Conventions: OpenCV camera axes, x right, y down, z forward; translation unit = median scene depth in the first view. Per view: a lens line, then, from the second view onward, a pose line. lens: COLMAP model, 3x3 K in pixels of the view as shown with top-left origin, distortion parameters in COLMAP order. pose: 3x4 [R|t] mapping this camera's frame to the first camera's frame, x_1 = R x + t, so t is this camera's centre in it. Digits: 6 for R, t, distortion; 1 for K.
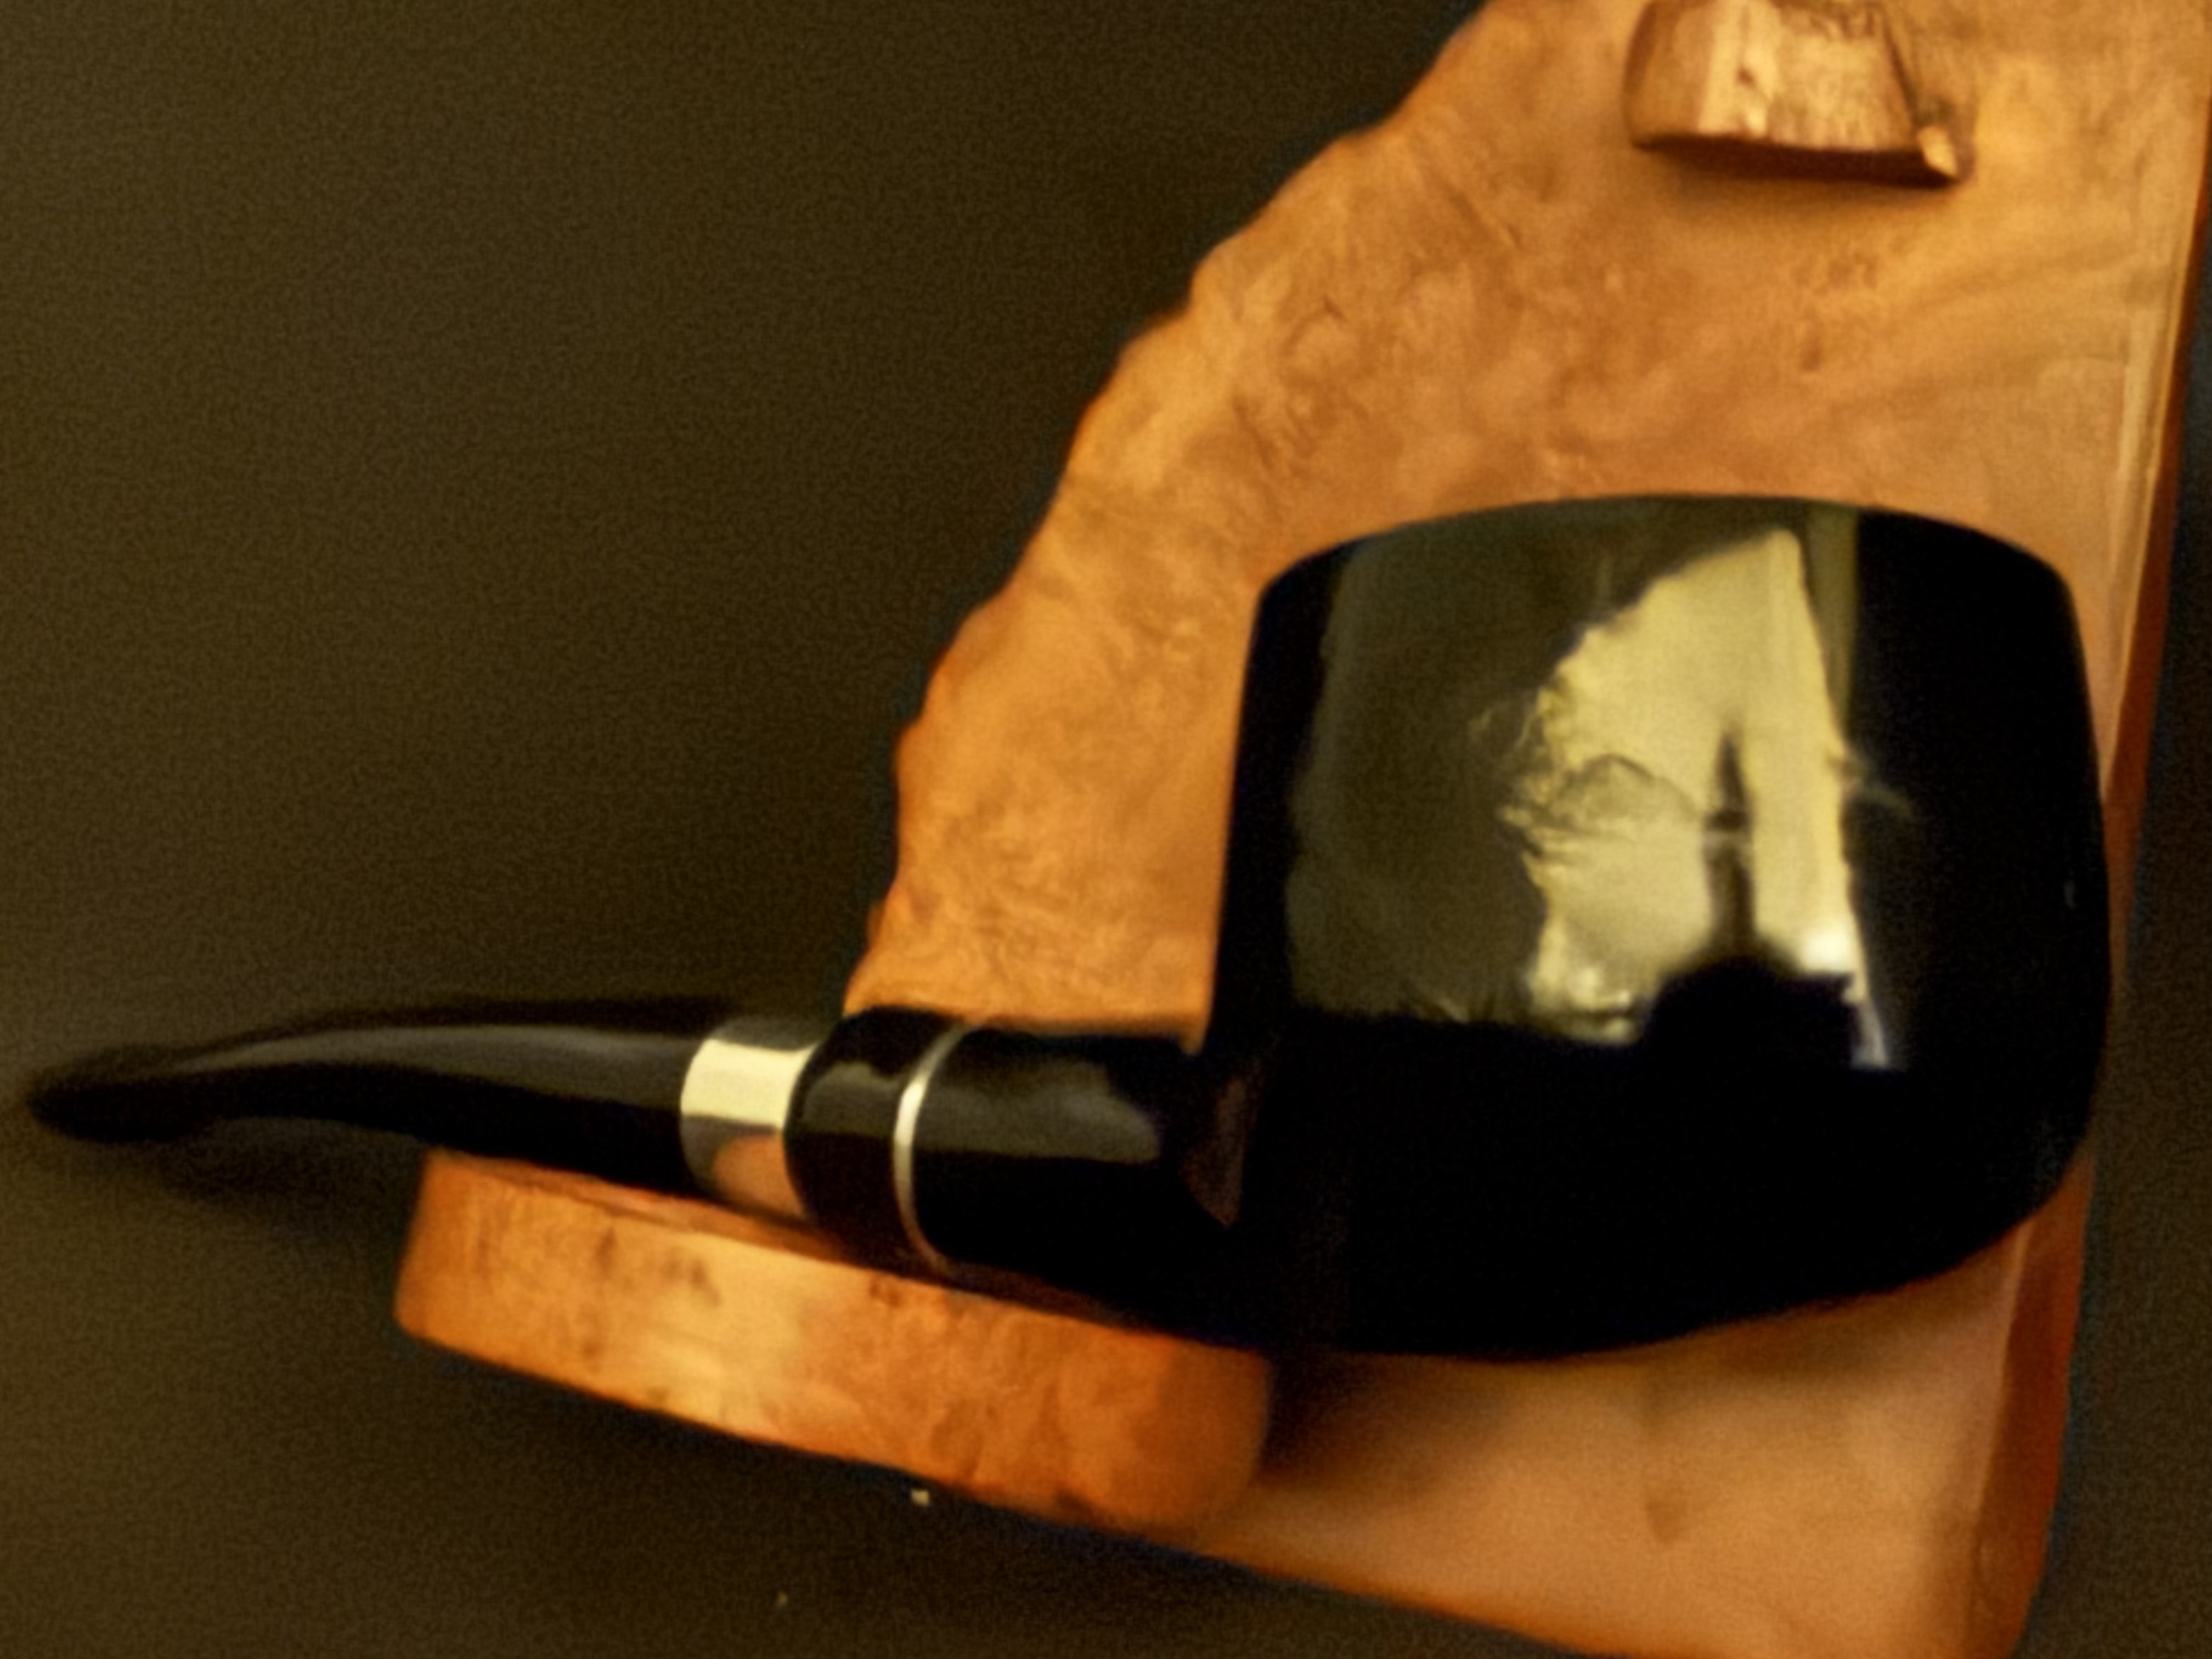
lens RADIAL K [[3574.6, 0, 858.4], [0, 3574.6, 834.9], [0, 0, 1]] dist [0.015286, -0.120906]
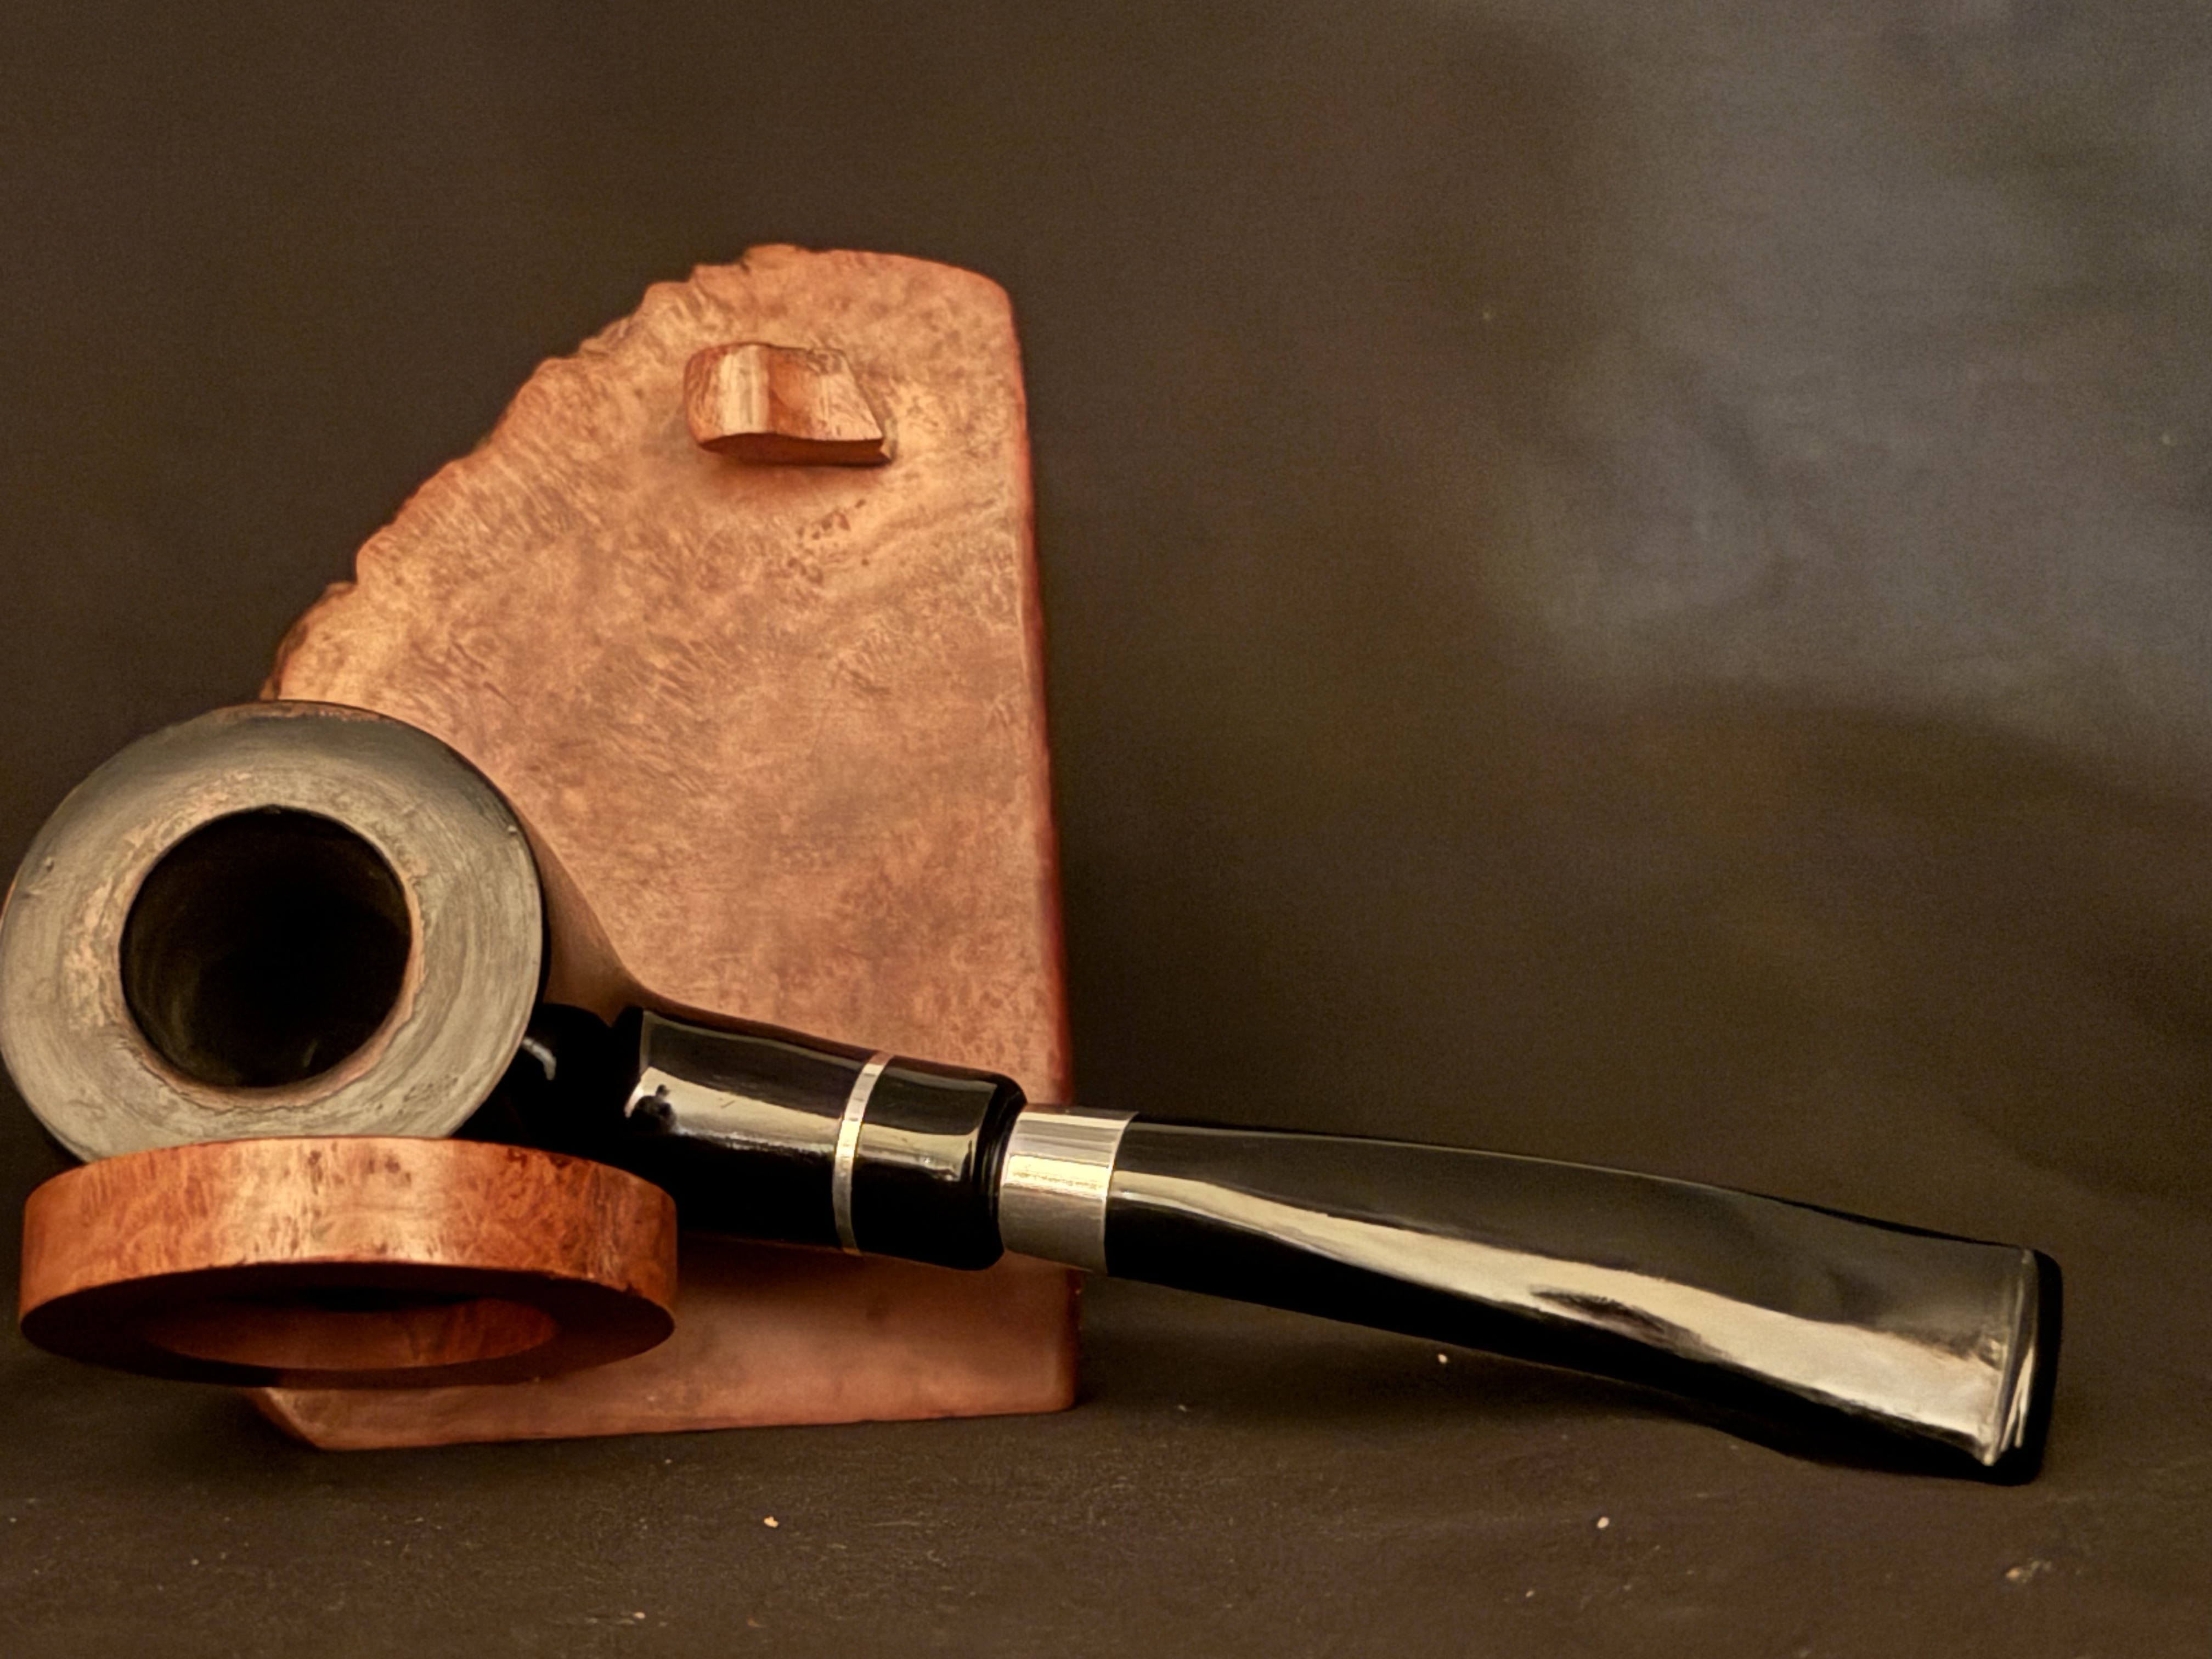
lens RADIAL K [[3884.0, 0, 1106.0], [0, 3884.0, 829.5], [0, 0, 1]] dist [0.125239, 0.315882]
pose [[0.800807, -0.064953, 0.595390, -0.633258], [0.171516, 0.977338, -0.124070, 0.200473], [-0.573838, 0.201475, 0.793799, -0.380850]]
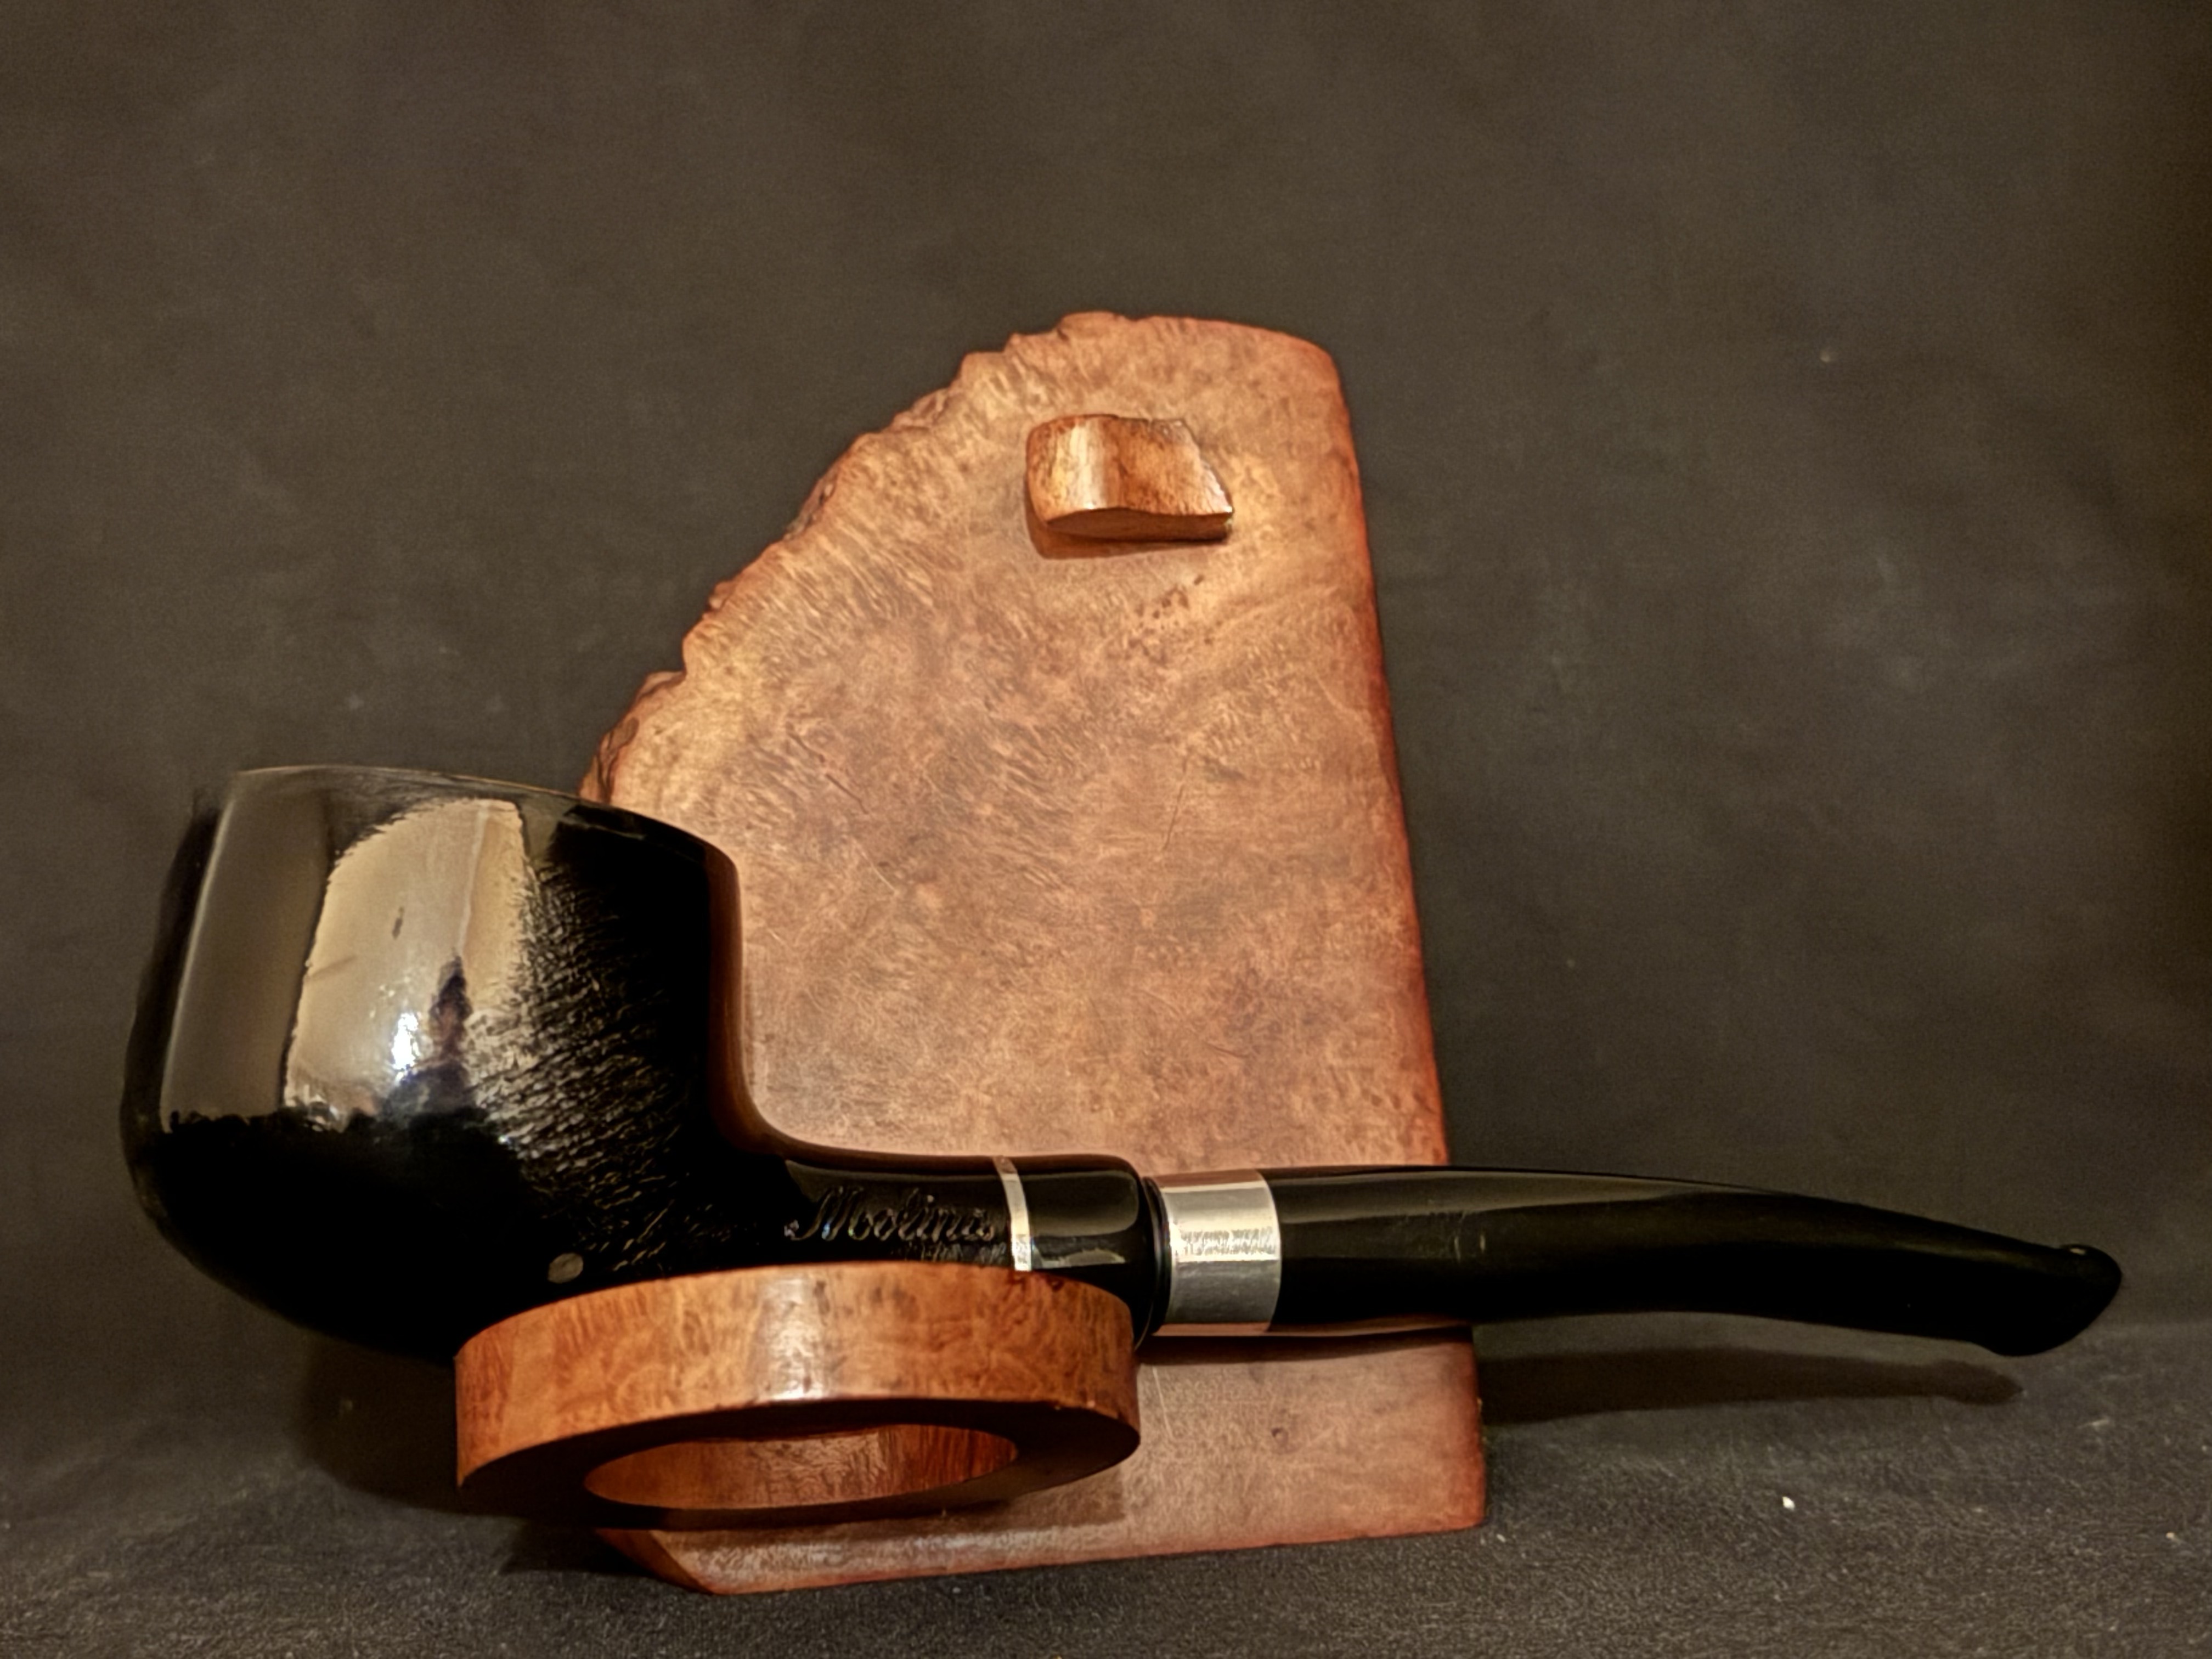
lens RADIAL K [[3884.0, 0, 1106.0], [0, 3884.0, 829.5], [0, 0, 1]] dist [0.125239, 0.315882]
pose [[0.742759, -0.070175, 0.665871, -0.814423], [0.203012, 0.971281, -0.124093, 0.128623], [-0.638039, 0.227351, 0.735675, -0.151619]]
